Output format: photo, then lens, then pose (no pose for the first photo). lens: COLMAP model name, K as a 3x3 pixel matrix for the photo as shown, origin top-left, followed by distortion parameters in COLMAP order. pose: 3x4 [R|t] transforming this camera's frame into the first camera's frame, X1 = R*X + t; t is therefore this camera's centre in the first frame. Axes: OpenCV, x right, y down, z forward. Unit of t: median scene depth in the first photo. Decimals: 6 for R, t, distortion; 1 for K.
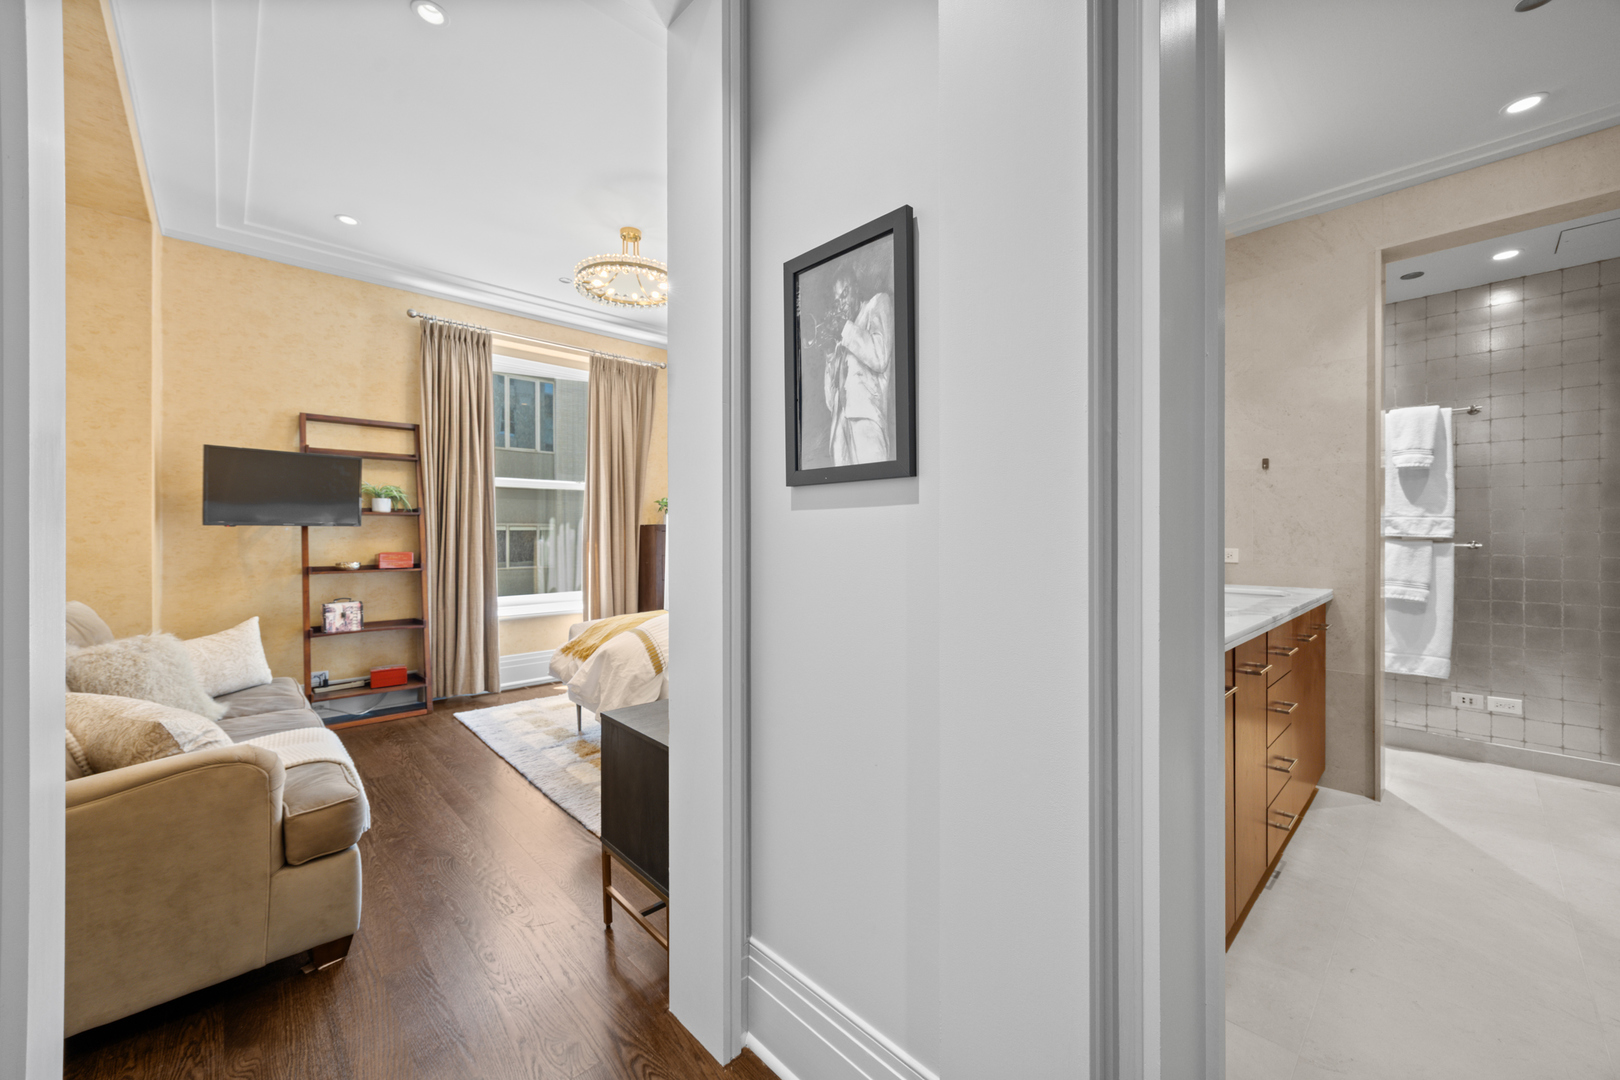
lens RADIAL K [[650.4, 0, 793.2], [0, 650.4, 532.7], [0, 0, 1]] dist [0.005200, 0.000172]
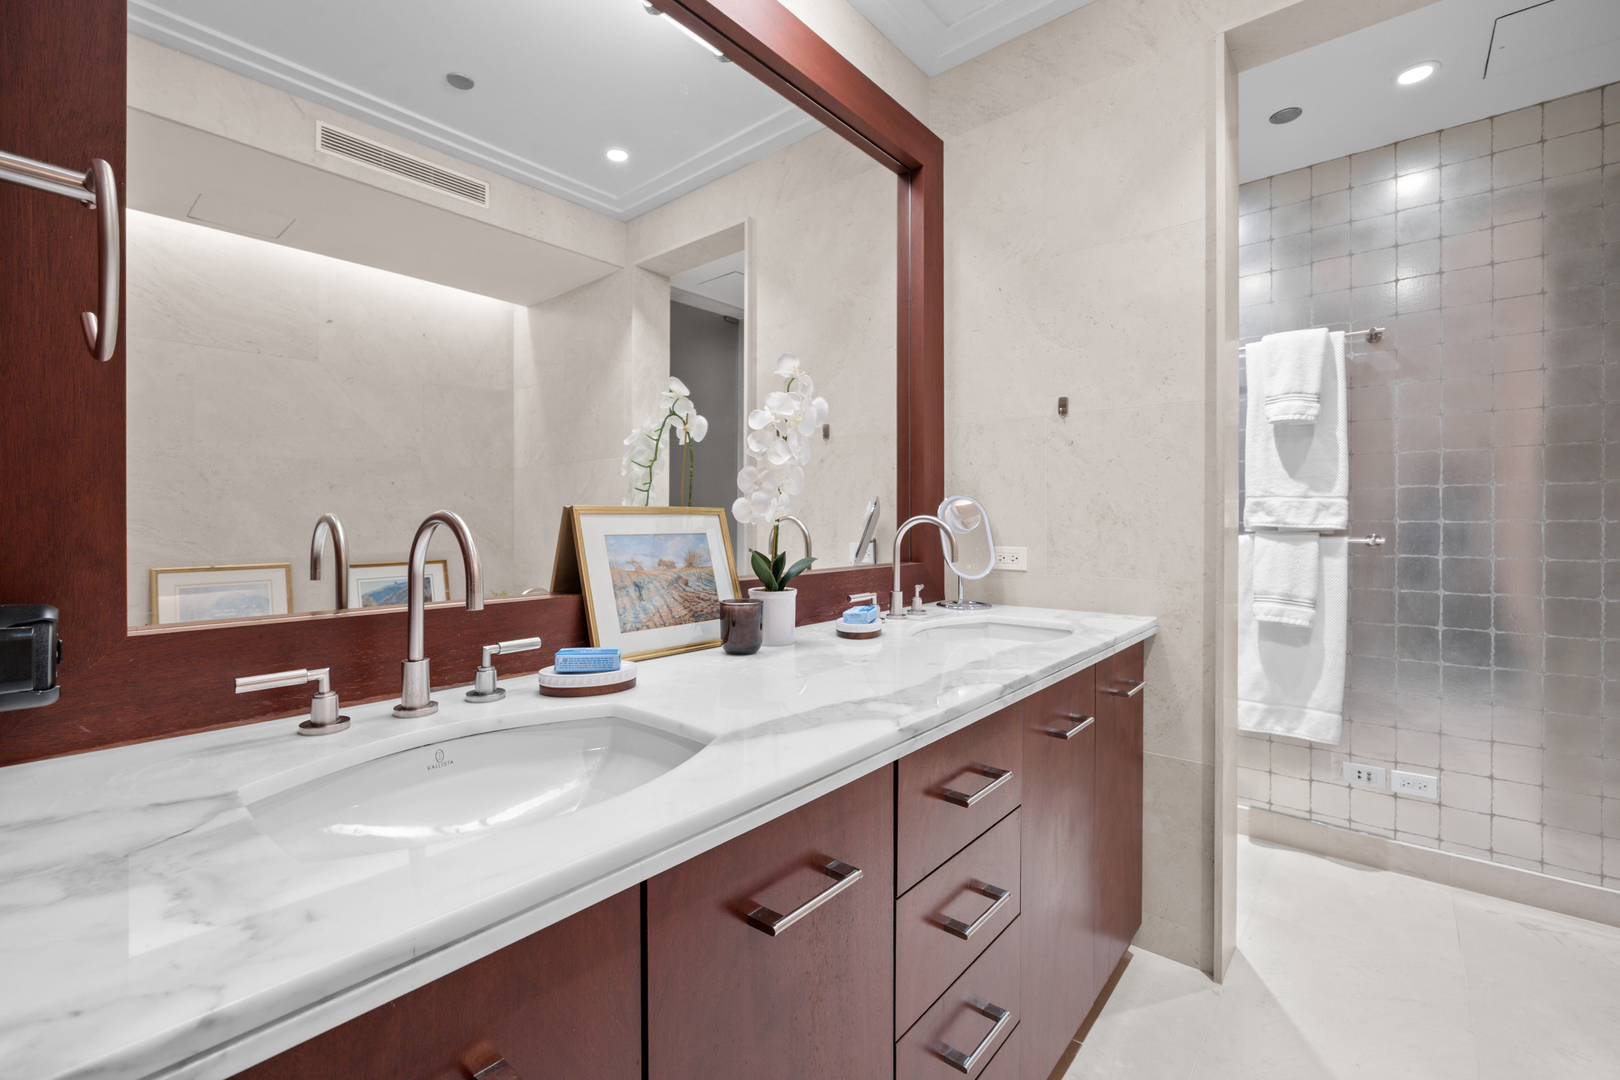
lens RADIAL K [[686.1, 0, 818.2], [0, 686.1, 523.5], [0, 0, 1]] dist [-0.007255, 0.000192]
pose [[0.994449, 0.001354, 0.105213, 0.410597], [-0.001505, 0.999998, 0.001354, 0.001863], [-0.105211, -0.001505, 0.994449, 0.374662]]
